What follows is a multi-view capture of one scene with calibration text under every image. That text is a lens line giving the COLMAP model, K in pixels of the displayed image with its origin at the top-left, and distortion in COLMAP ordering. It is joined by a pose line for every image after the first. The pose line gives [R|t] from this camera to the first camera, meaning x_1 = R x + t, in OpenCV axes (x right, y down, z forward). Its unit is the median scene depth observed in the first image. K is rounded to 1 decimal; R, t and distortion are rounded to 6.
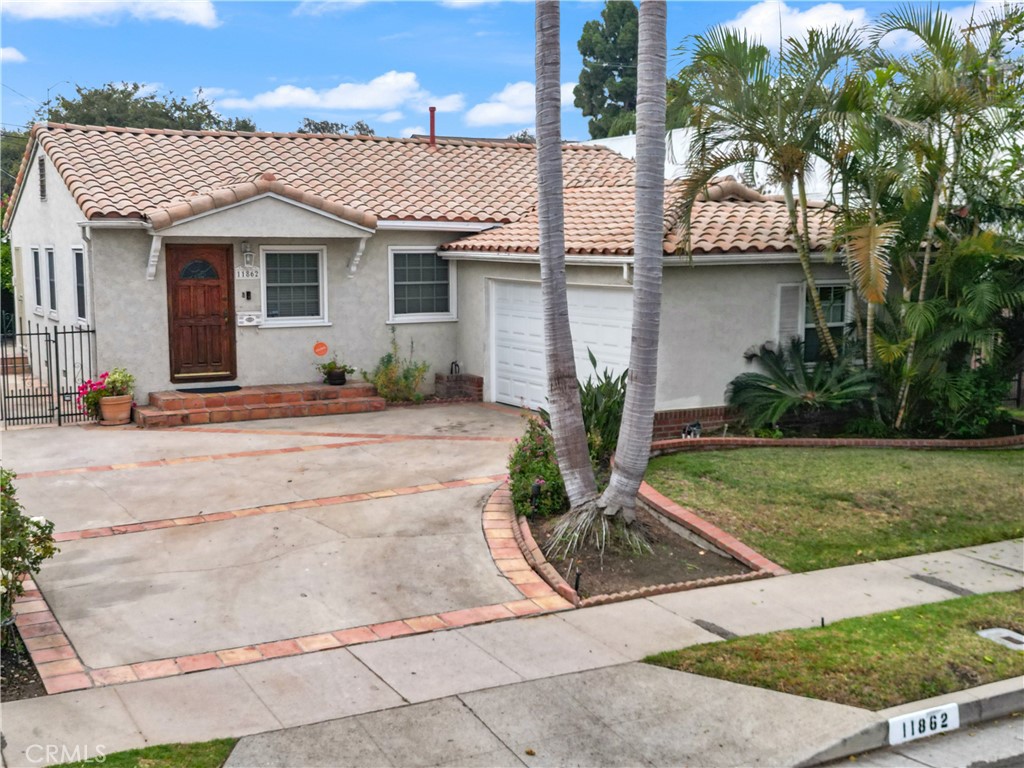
lens RADIAL K [[1223.0, 0, 512.0], [0, 1223.0, 384.0], [0, 0, 1]] dist [0.160072, -0.427528]
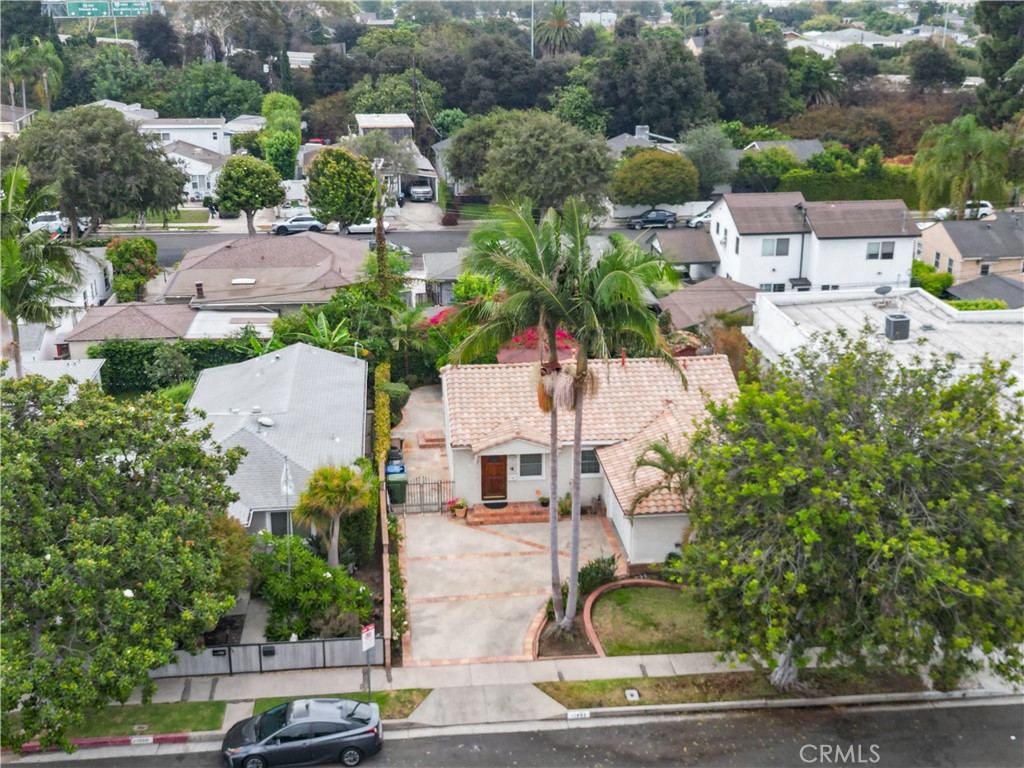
lens RADIAL K [[1223.0, 0, 512.0], [0, 1223.0, 384.0], [0, 0, 1]] dist [0.160072, -0.427528]
pose [[0.921978, 0.125873, -0.366215, 1.101504], [-0.046103, 0.974650, 0.218934, -1.277891], [0.384489, -0.184969, 0.904408, -1.995410]]
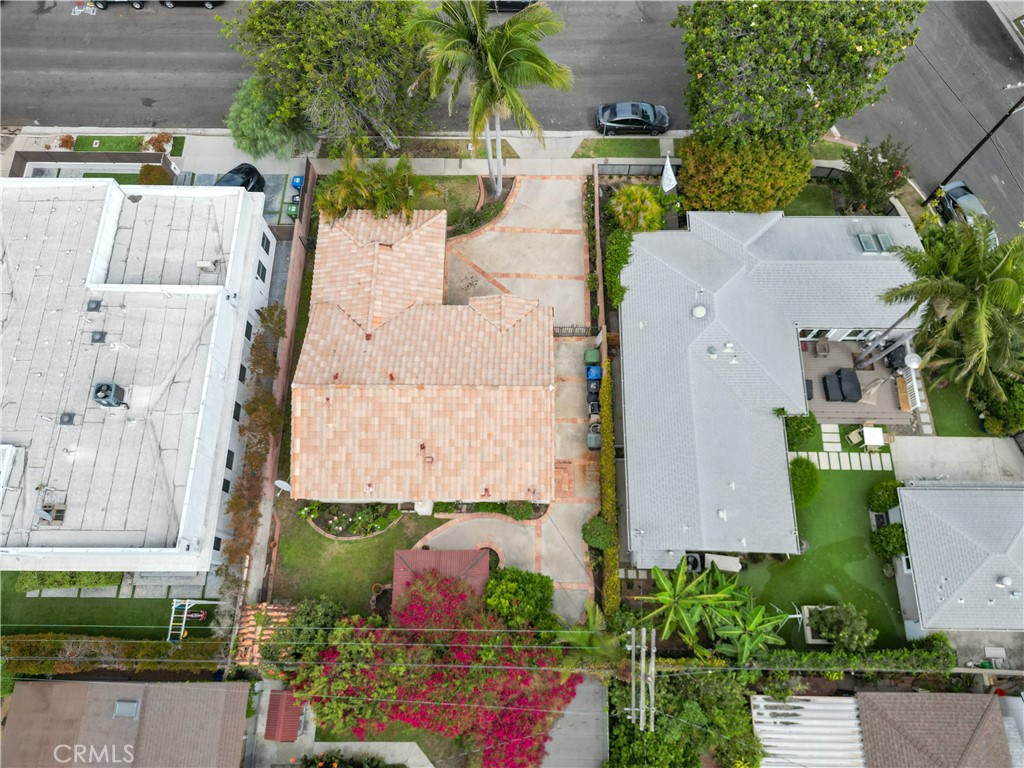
lens RADIAL K [[722.1, 0, 513.9], [0, 722.1, 384.3], [0, 0, 1]] dist [0.059632, -0.053449]
pose [[-0.870939, -0.459926, 0.173013, -1.046360], [0.068241, 0.235470, 0.969483, -3.100267], [-0.486630, 0.856167, -0.173694, 2.383194]]
